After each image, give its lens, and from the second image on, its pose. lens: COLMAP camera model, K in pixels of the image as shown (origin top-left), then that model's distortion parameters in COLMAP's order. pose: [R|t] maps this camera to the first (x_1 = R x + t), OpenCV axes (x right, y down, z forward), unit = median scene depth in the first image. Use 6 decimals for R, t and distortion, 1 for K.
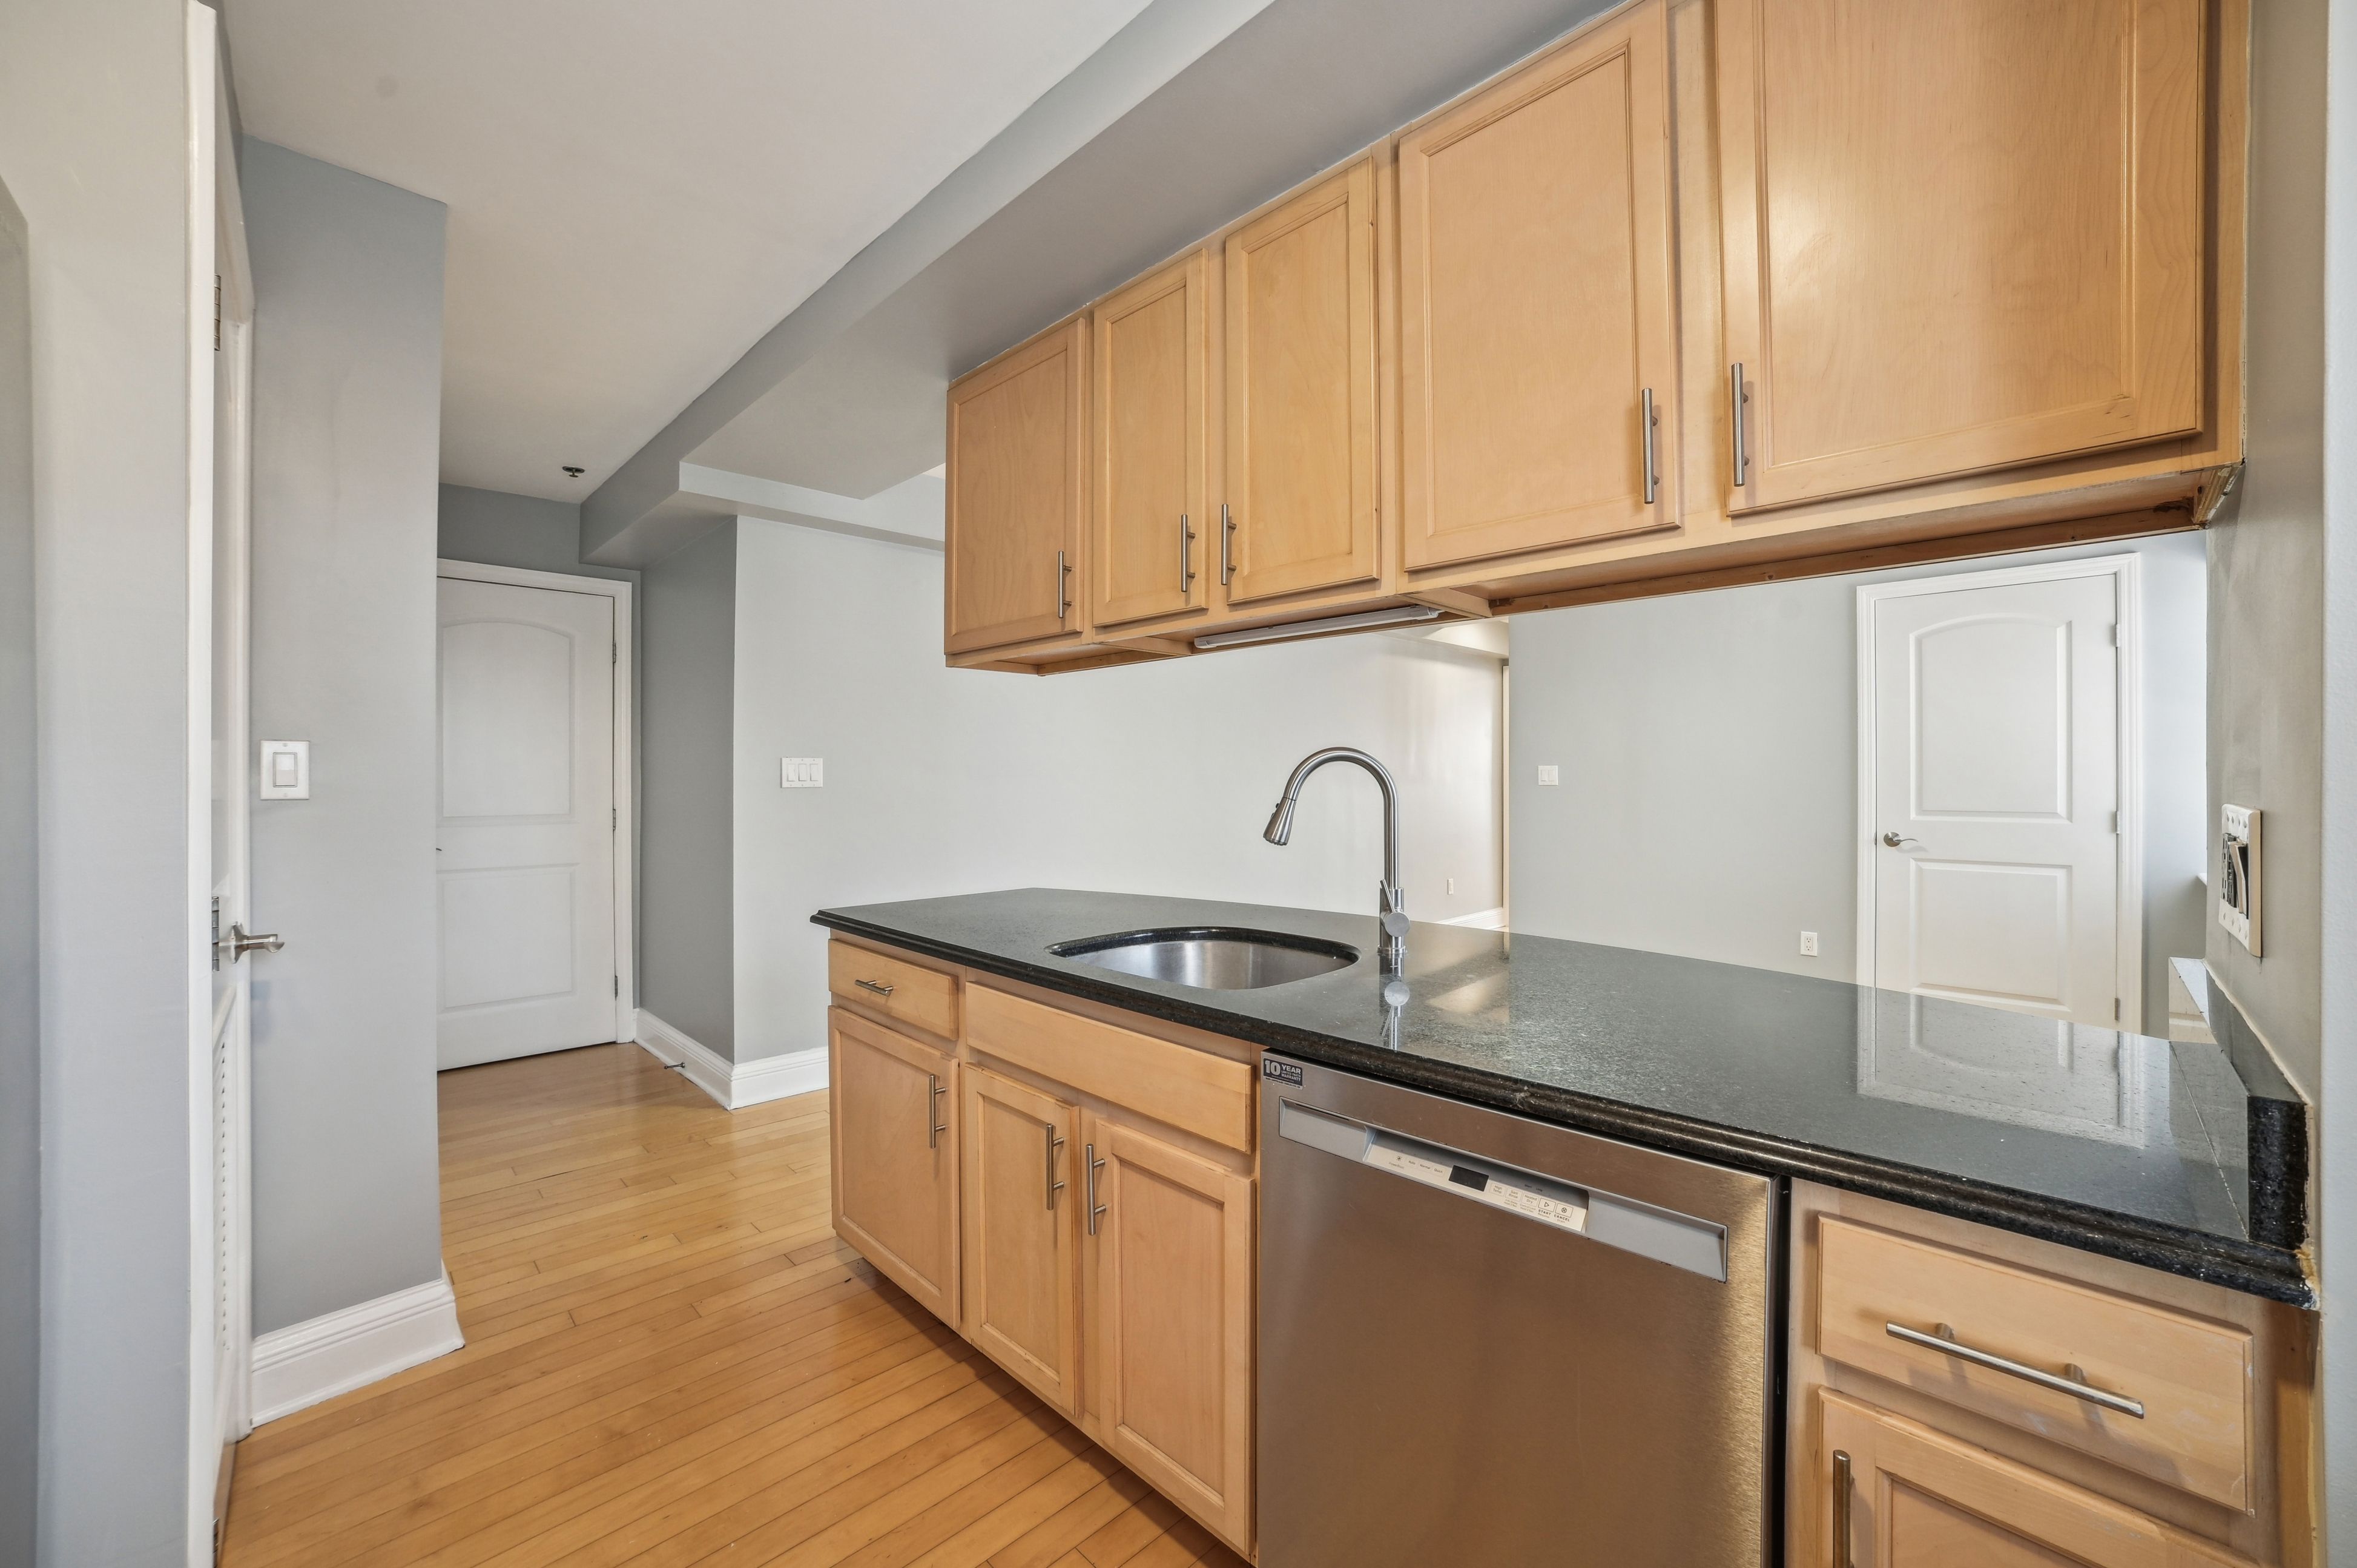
lens RADIAL K [[922.7, 0, 1169.5], [0, 922.7, 775.5], [0, 0, 1]] dist [-0.064018, 0.028284]
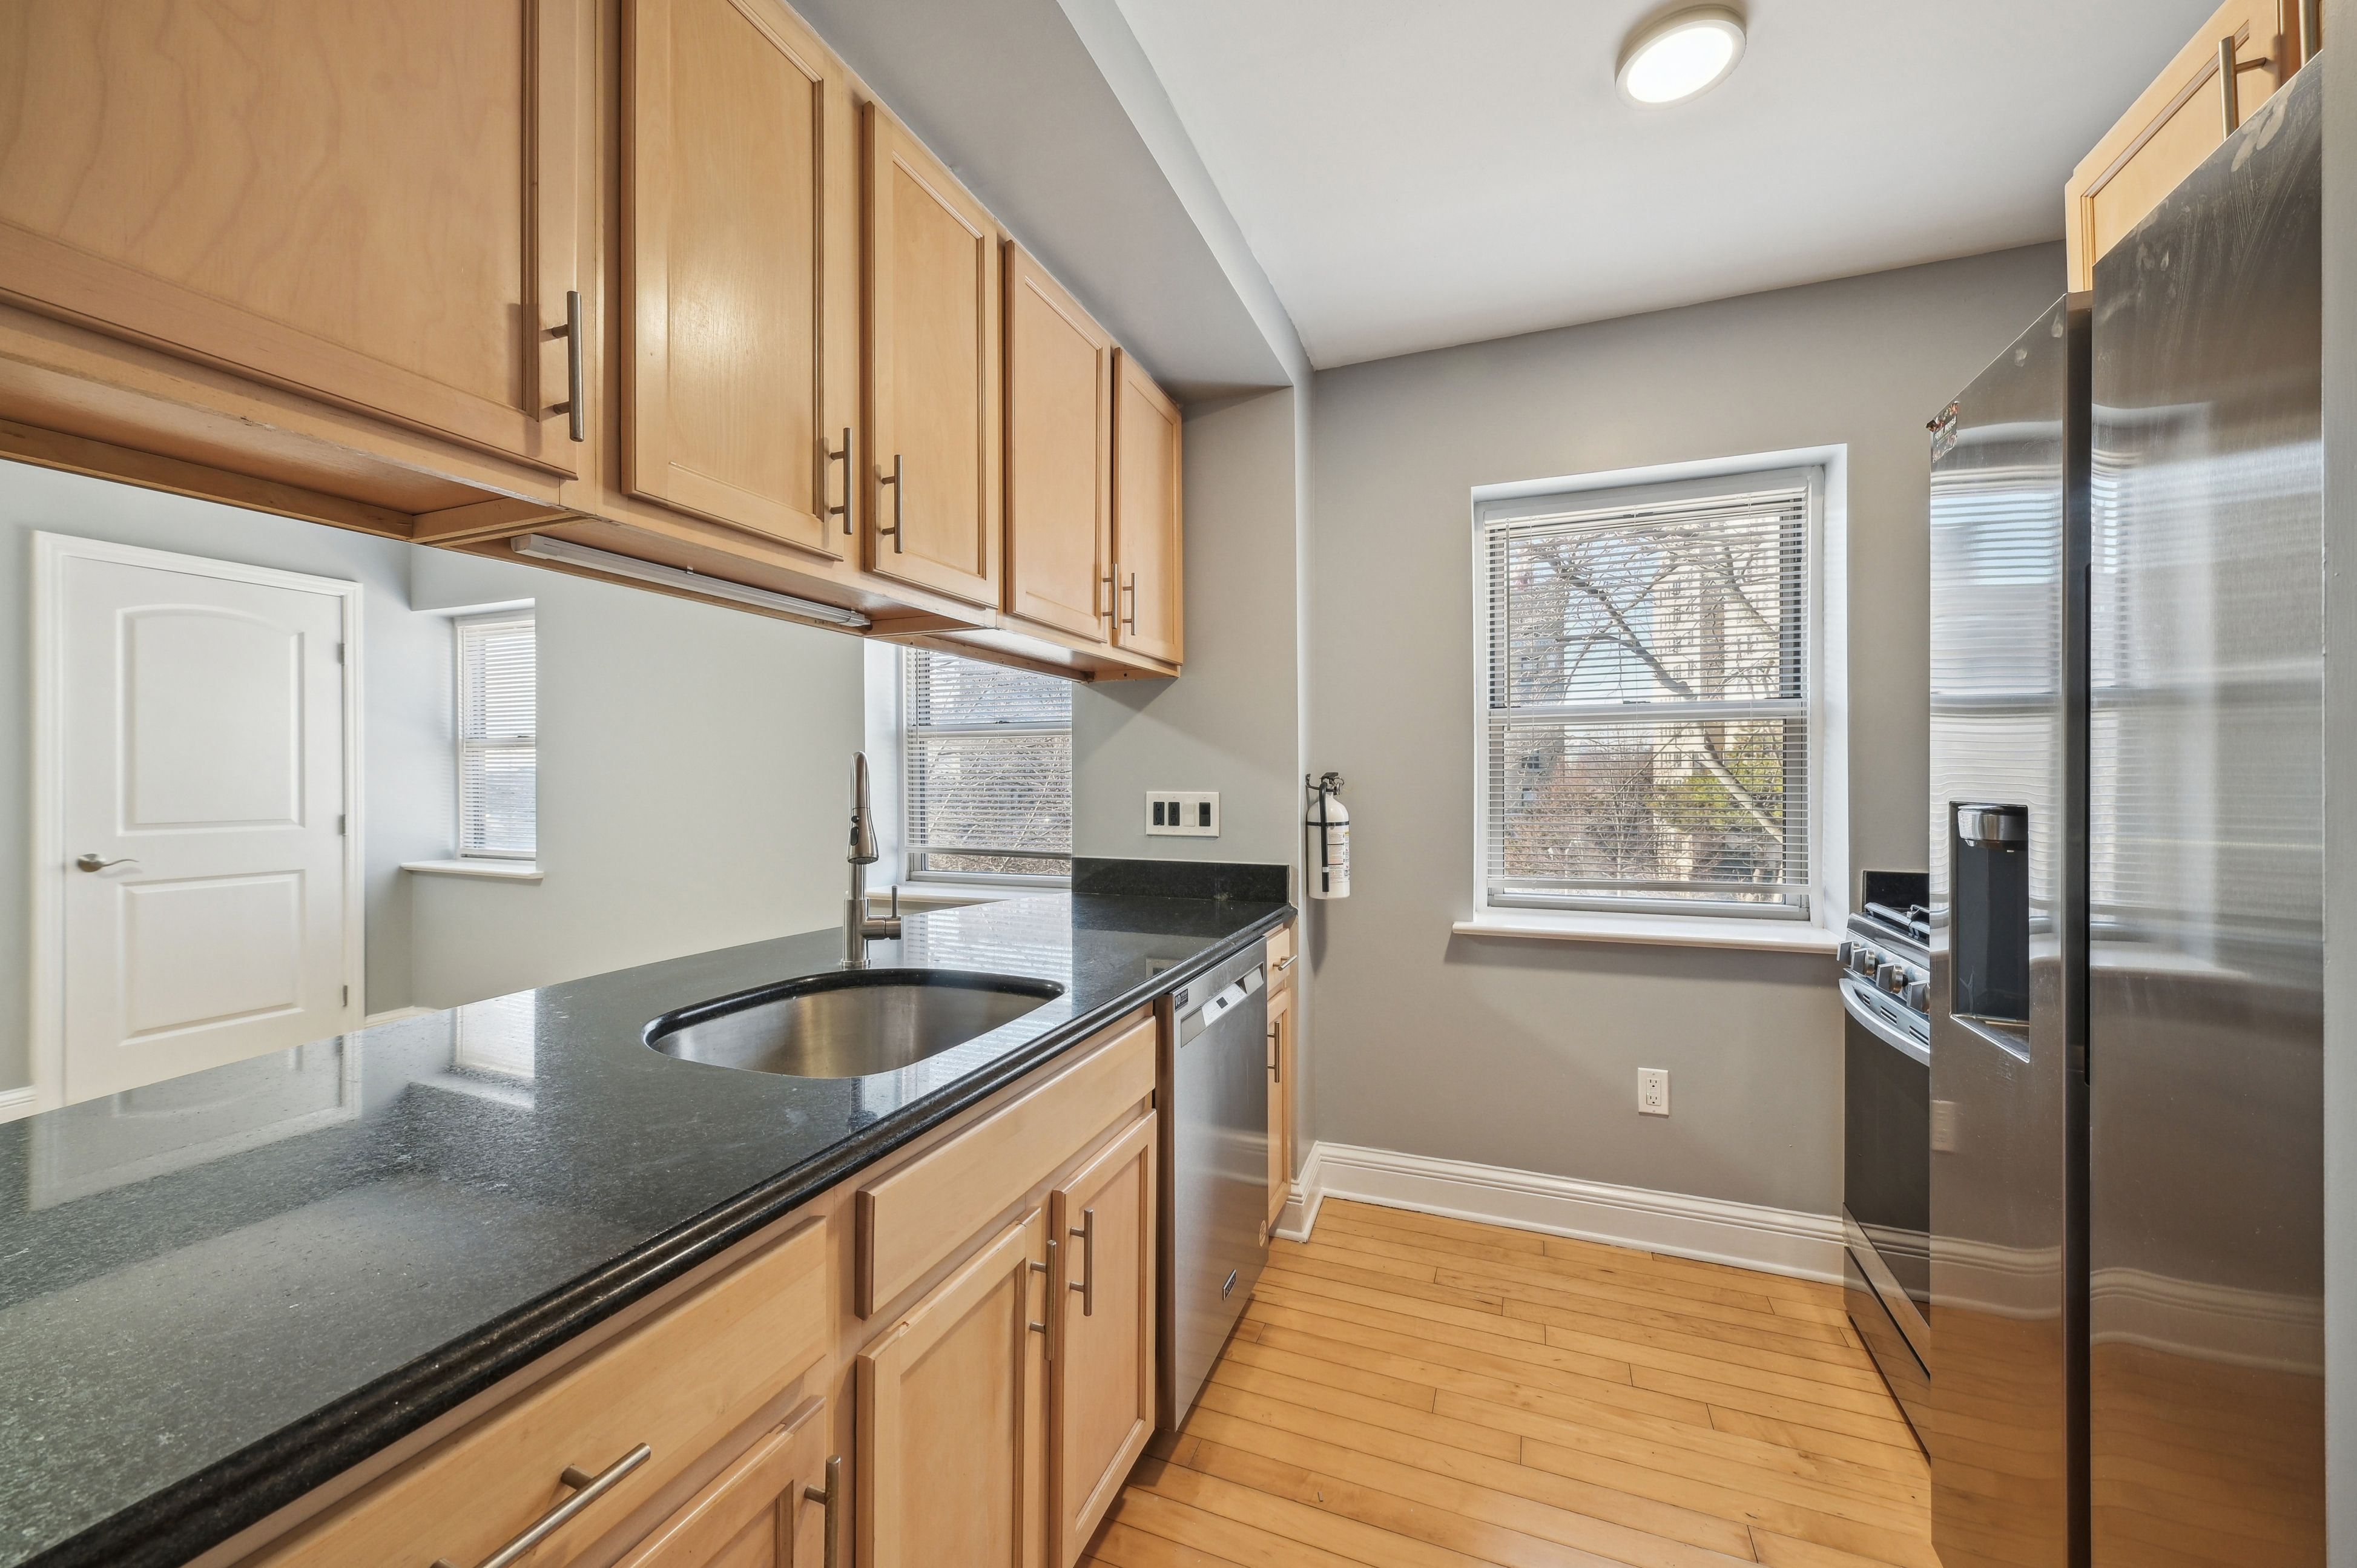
lens RADIAL K [[892.5, 0, 1180.1], [0, 892.5, 778.0], [0, 0, 1]] dist [-0.017576, 0.007859]
pose [[-0.412494, 0.004150, 0.910951, -0.316662], [-0.000351, 0.999989, -0.004715, -0.000553], [-0.910960, -0.002265, -0.412487, 0.452382]]
